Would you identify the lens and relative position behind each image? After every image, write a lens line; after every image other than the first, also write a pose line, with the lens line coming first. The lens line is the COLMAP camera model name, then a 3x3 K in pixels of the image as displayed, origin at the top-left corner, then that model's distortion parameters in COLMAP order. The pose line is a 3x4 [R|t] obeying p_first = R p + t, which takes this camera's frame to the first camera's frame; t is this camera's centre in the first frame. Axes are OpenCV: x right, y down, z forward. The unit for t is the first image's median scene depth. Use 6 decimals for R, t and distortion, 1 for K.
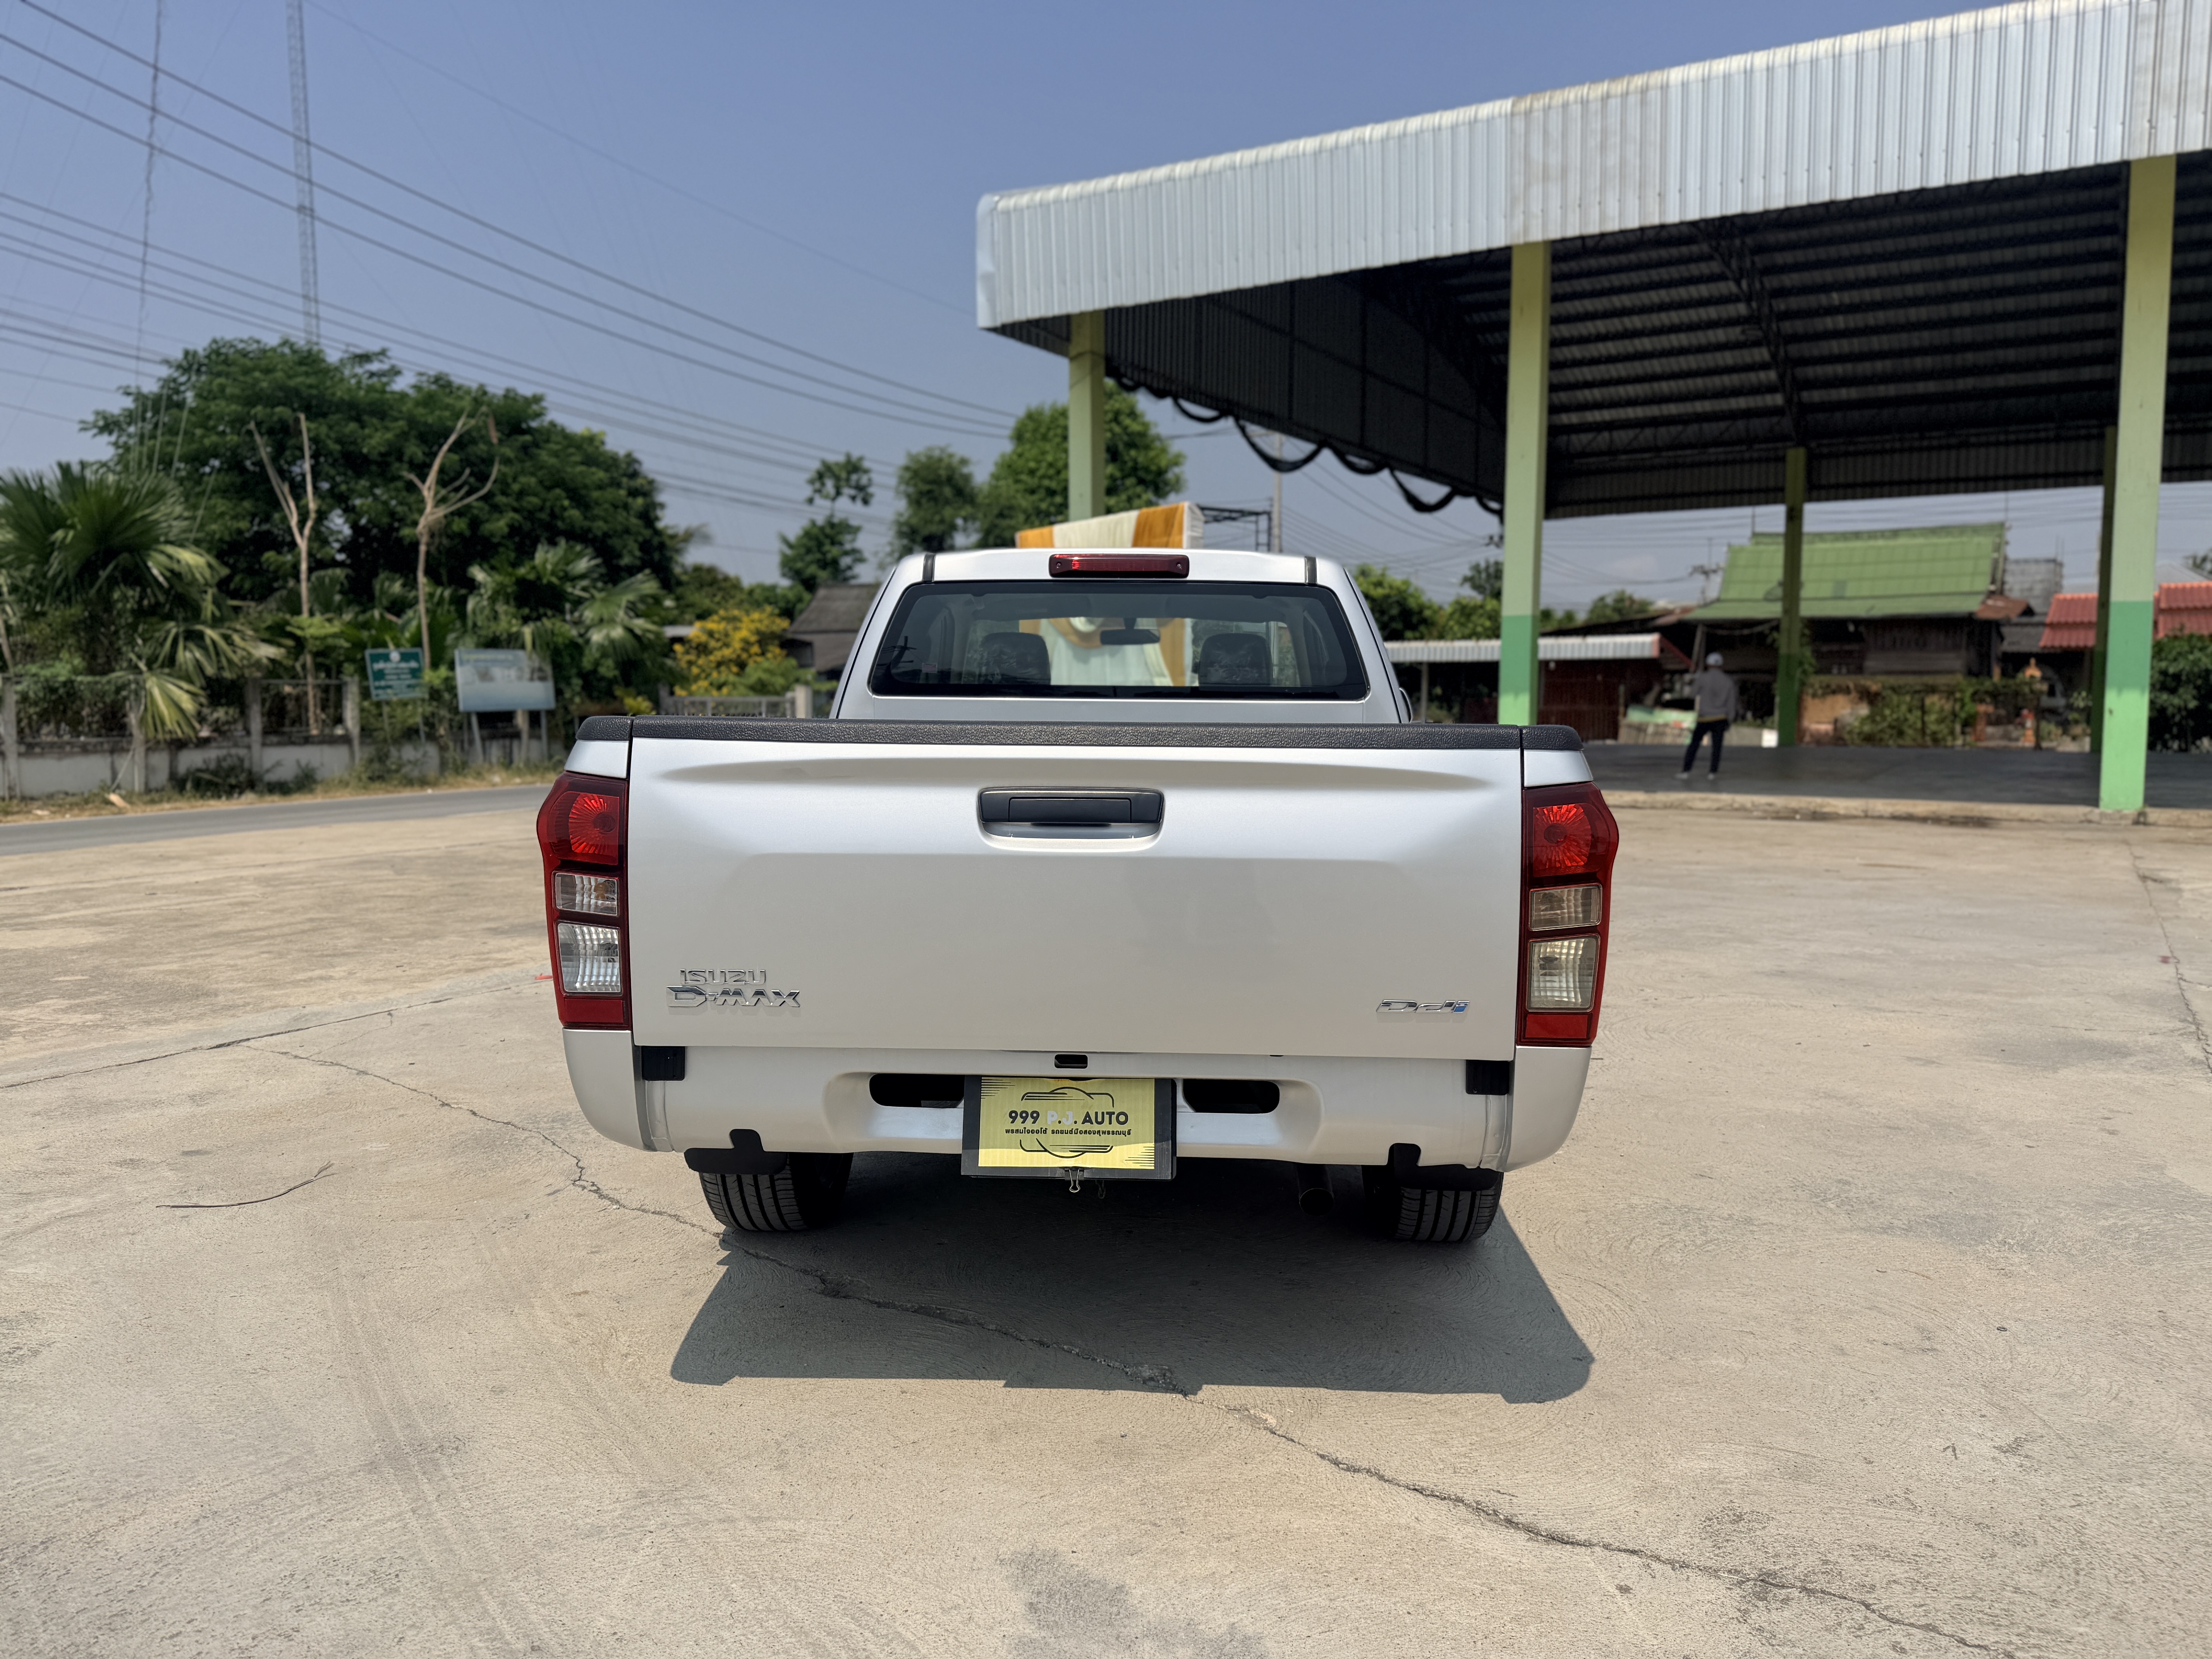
lens RADIAL K [[1574.7, 0, 1120.7], [0, 1574.7, 830.7], [0, 0, 1]] dist [0.069670, -0.126334]
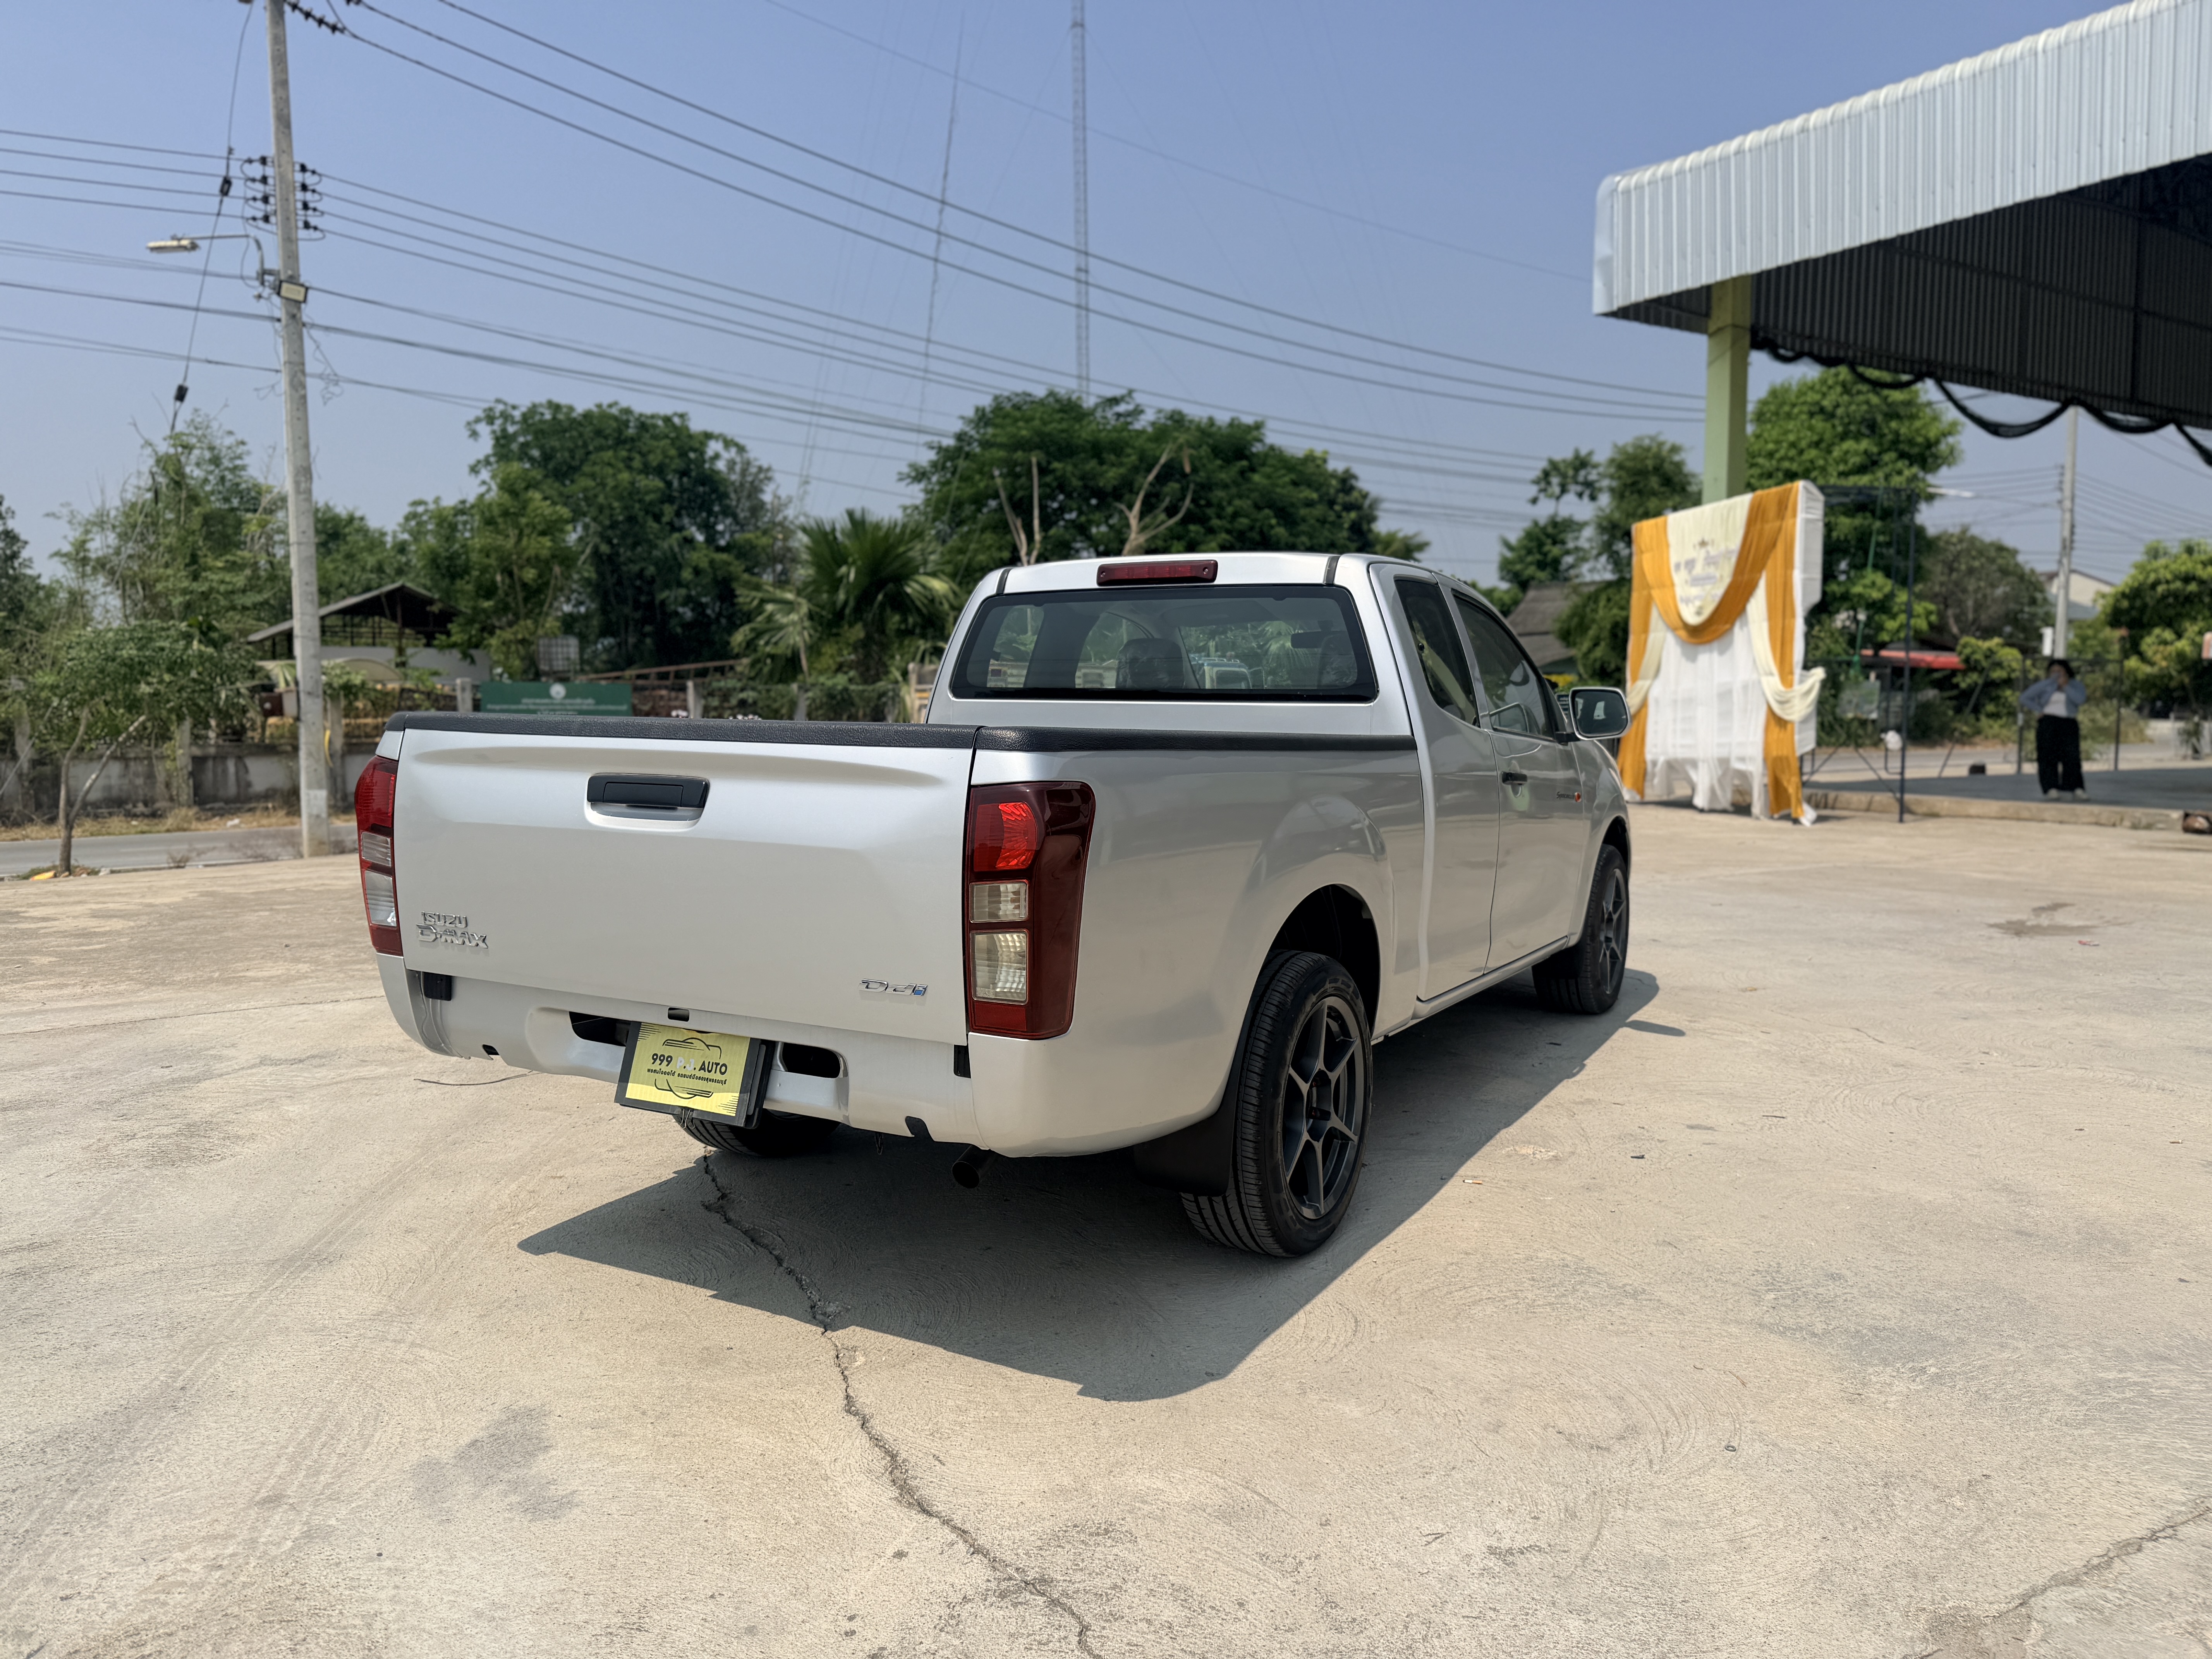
lens RADIAL K [[1574.7, 0, 1120.7], [0, 1574.7, 830.7], [0, 0, 1]] dist [0.069670, -0.126334]
pose [[0.887264, 0.035469, -0.459897, 0.101655], [-0.036394, 0.999314, 0.006857, -0.001071], [0.459824, 0.010654, 0.887946, 0.015189]]
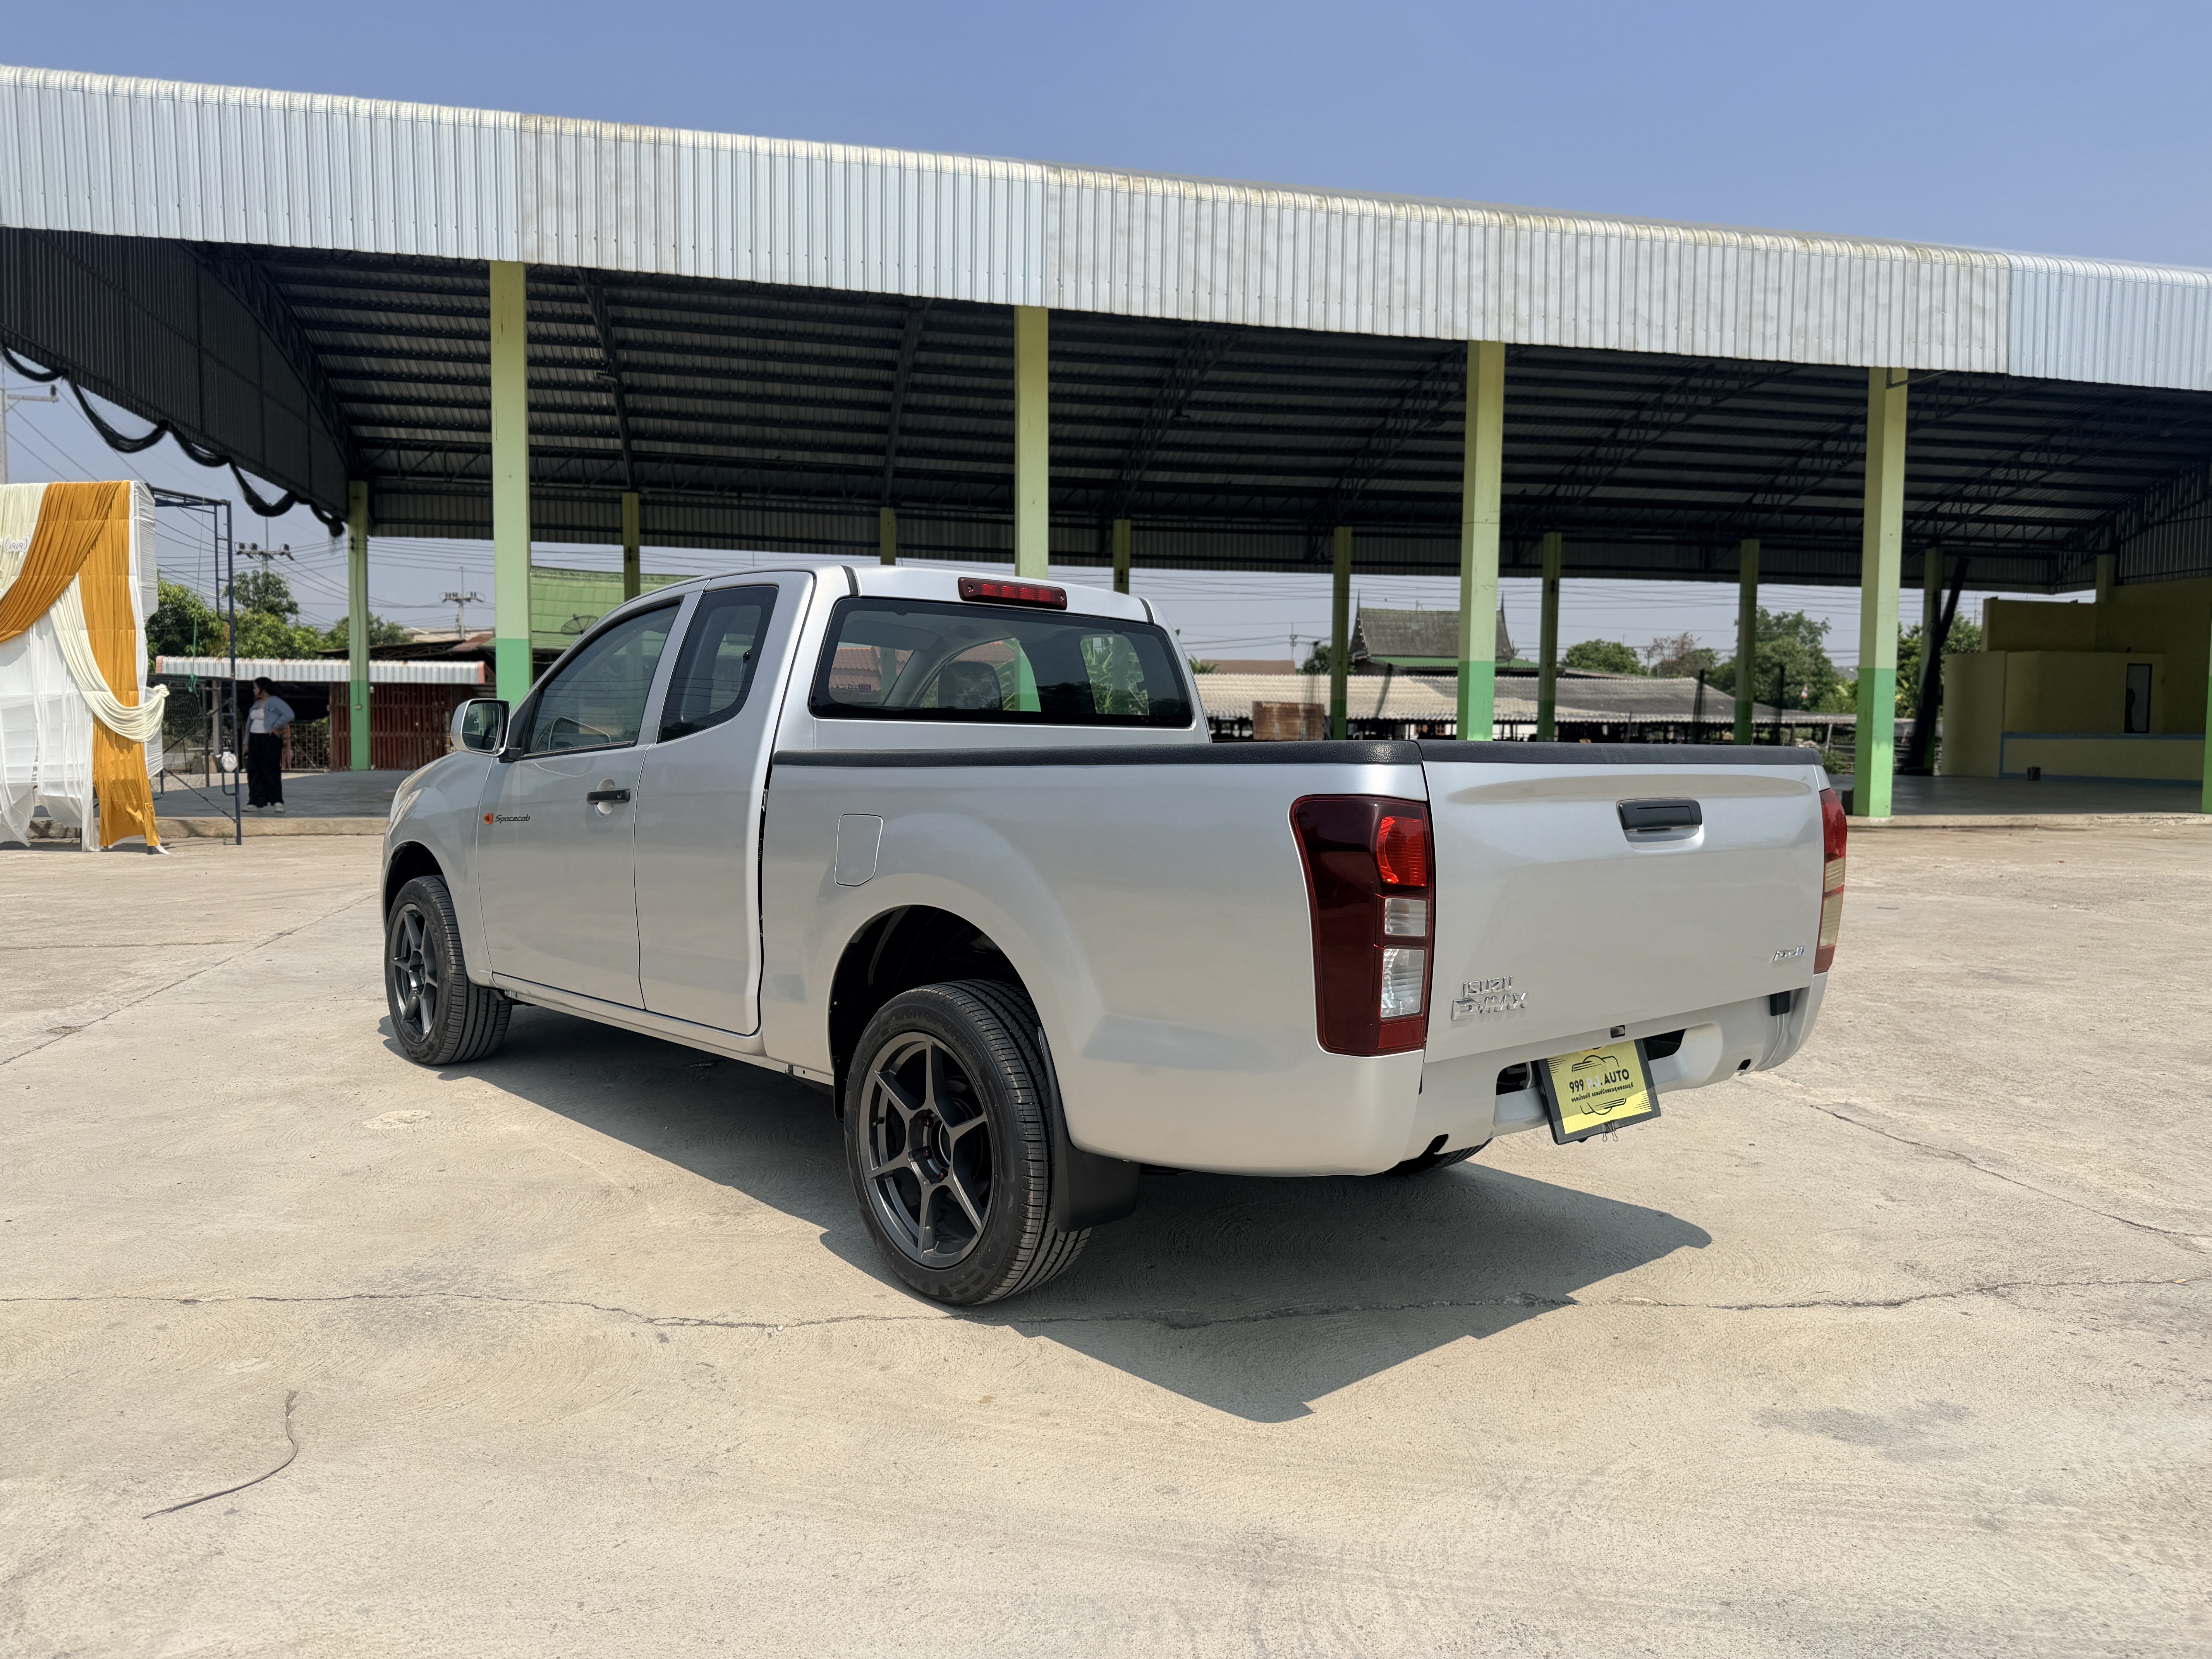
lens RADIAL K [[1555.6, 0, 1111.1], [0, 1555.6, 824.6], [0, 0, 1]] dist [0.028705, -0.042394]
pose [[0.714226, -0.036366, 0.698970, -0.146164], [0.049088, 0.998793, 0.001806, -0.004094], [-0.698192, 0.033021, 0.715149, 0.053966]]
